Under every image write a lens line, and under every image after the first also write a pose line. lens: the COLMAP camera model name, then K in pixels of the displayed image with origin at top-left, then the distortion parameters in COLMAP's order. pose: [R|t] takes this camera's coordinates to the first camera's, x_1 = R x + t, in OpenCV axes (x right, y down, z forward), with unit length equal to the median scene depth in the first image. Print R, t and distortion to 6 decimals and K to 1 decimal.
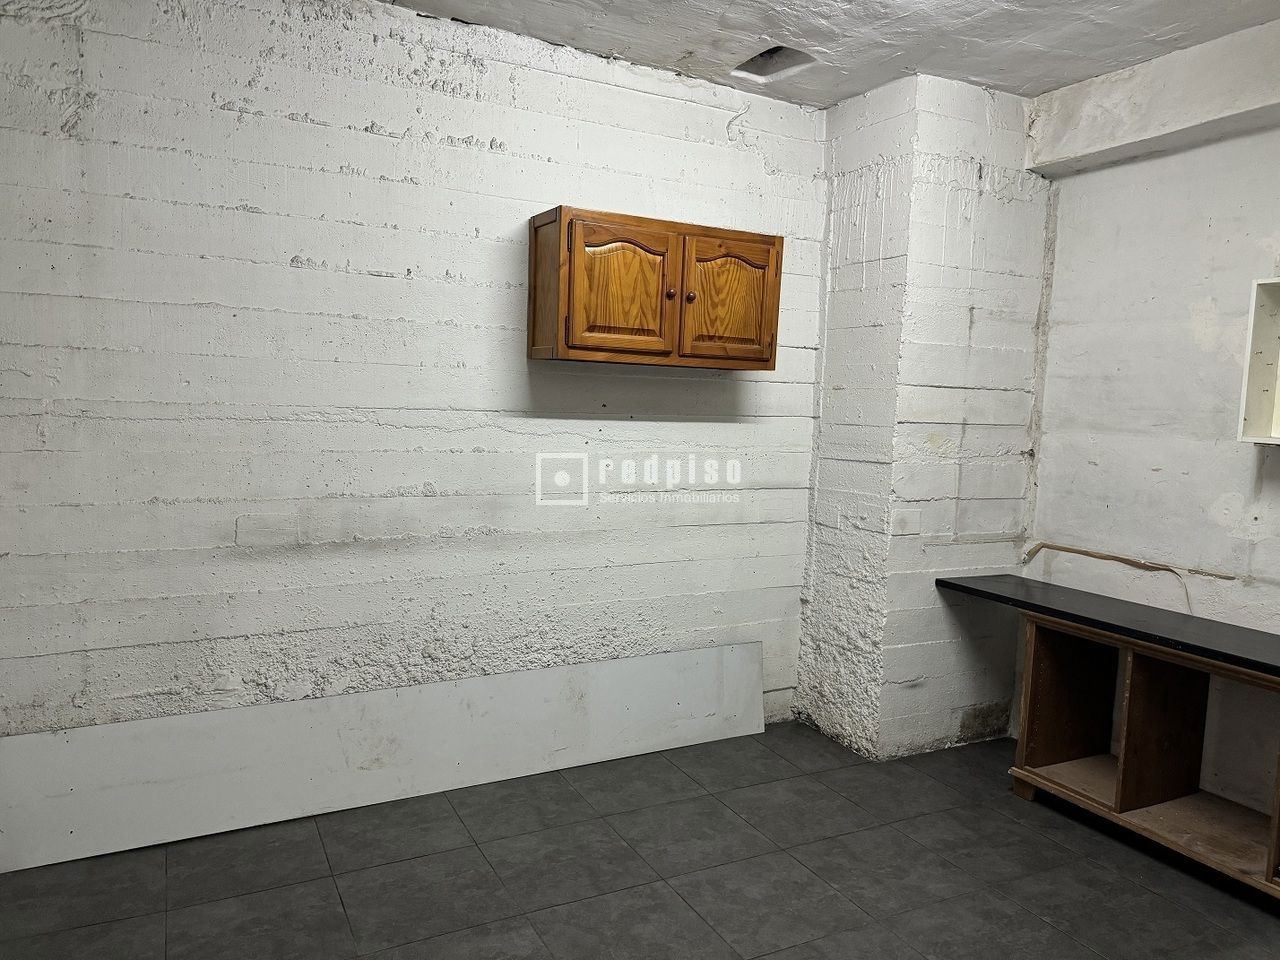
lens RADIAL K [[902.6, 0, 640.4], [0, 902.6, 483.7], [0, 0, 1]] dist [0.119327, -0.182989]
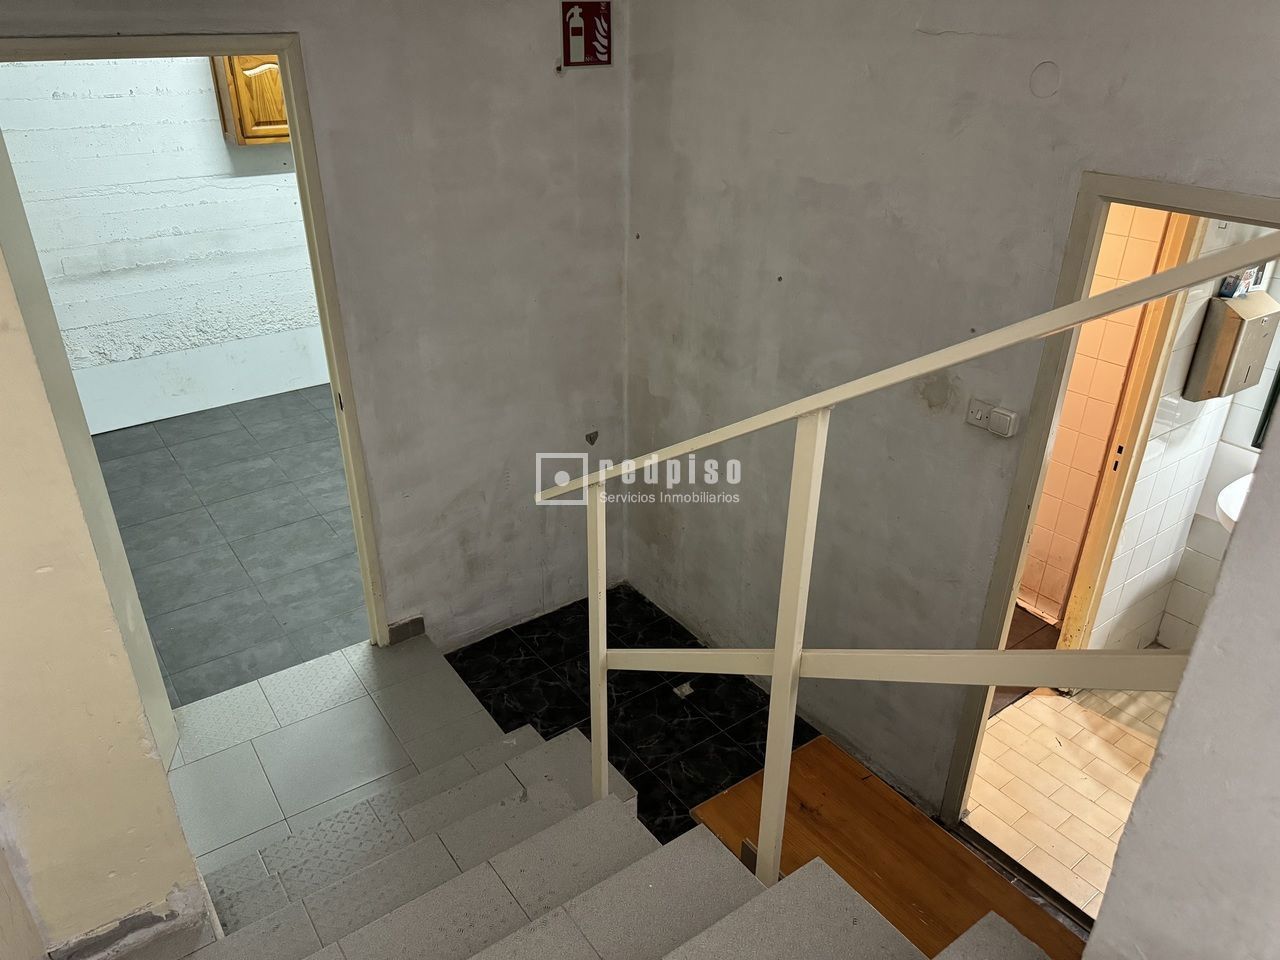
lens RADIAL K [[920.1, 0, 616.8], [0, 920.1, 478.1], [0, 0, 1]] dist [0.045475, -0.040008]
pose [[0.990318, -0.091063, 0.104778, 0.340408], [0.045080, 0.924829, 0.377701, -0.180265], [-0.131296, -0.369321, 0.919980, -0.820041]]
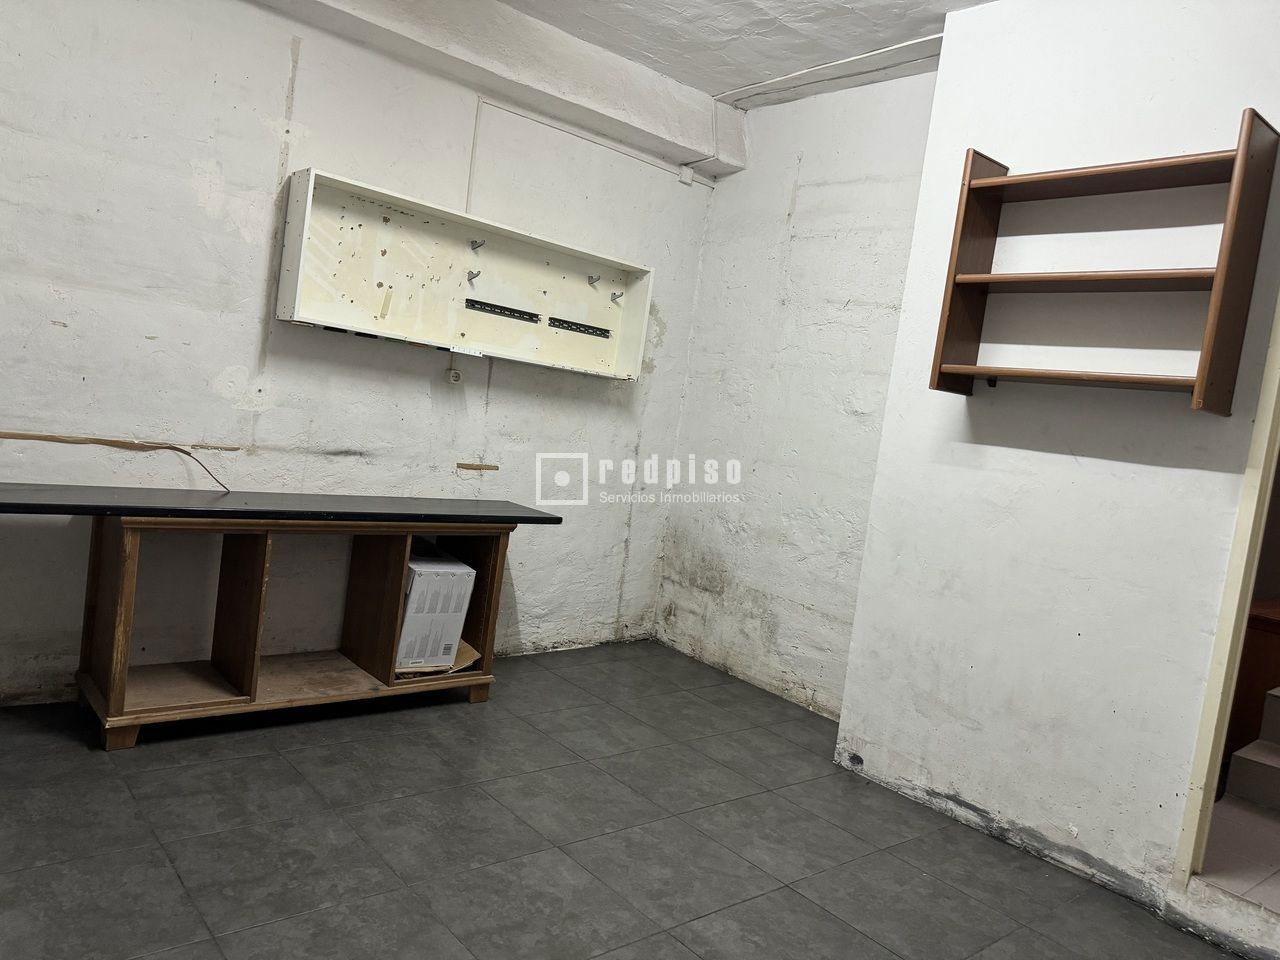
lens RADIAL K [[920.1, 0, 616.8], [0, 920.1, 478.1], [0, 0, 1]] dist [0.045475, -0.040008]
pose [[-0.206703, -0.135947, 0.968913, -0.458346], [-0.046347, 0.990549, 0.129095, -0.018965], [-0.977305, -0.018222, -0.211050, 0.803159]]
